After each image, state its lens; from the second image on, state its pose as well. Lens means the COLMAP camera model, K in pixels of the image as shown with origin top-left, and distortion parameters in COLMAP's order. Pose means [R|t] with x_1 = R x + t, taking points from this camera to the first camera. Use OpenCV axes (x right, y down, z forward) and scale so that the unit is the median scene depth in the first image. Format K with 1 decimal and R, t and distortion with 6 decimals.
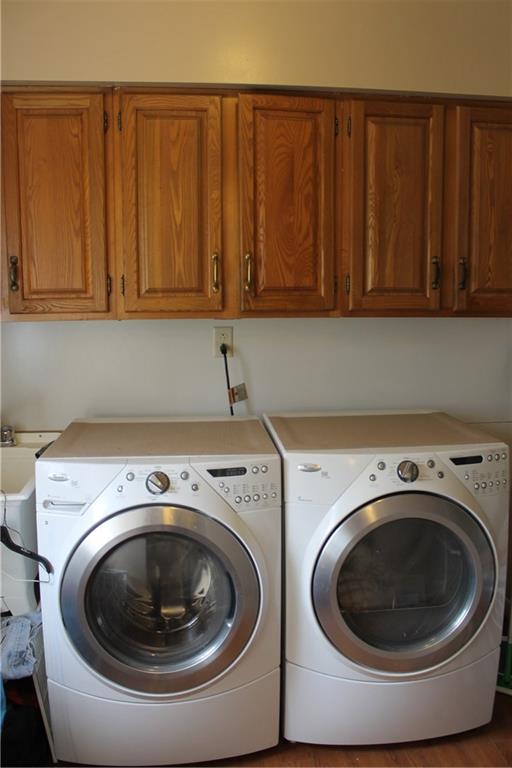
lens RADIAL K [[647.4, 0, 257.0], [0, 647.4, 393.0], [0, 0, 1]] dist [-0.175077, 0.171220]
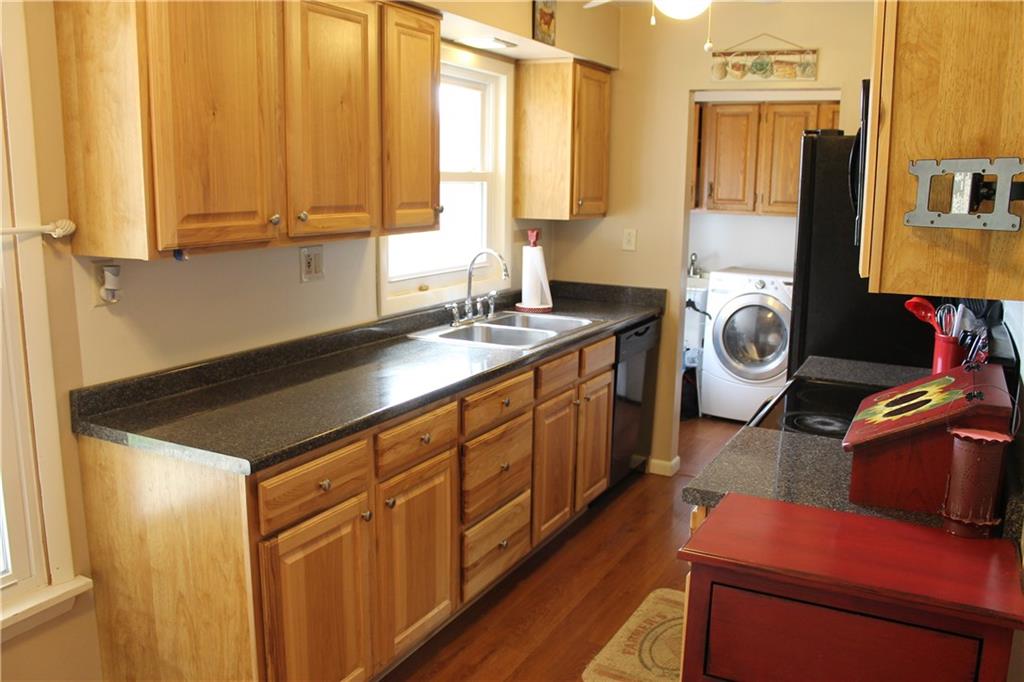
lens RADIAL K [[863.2, 0, 512.0], [0, 863.2, 341.0], [0, 0, 1]] dist [-0.175077, 0.171220]
pose [[0.829792, 0.117539, -0.545555, 0.660261], [-0.109189, 0.992869, 0.047836, 0.240538], [0.547287, 0.019875, 0.836709, -1.693788]]
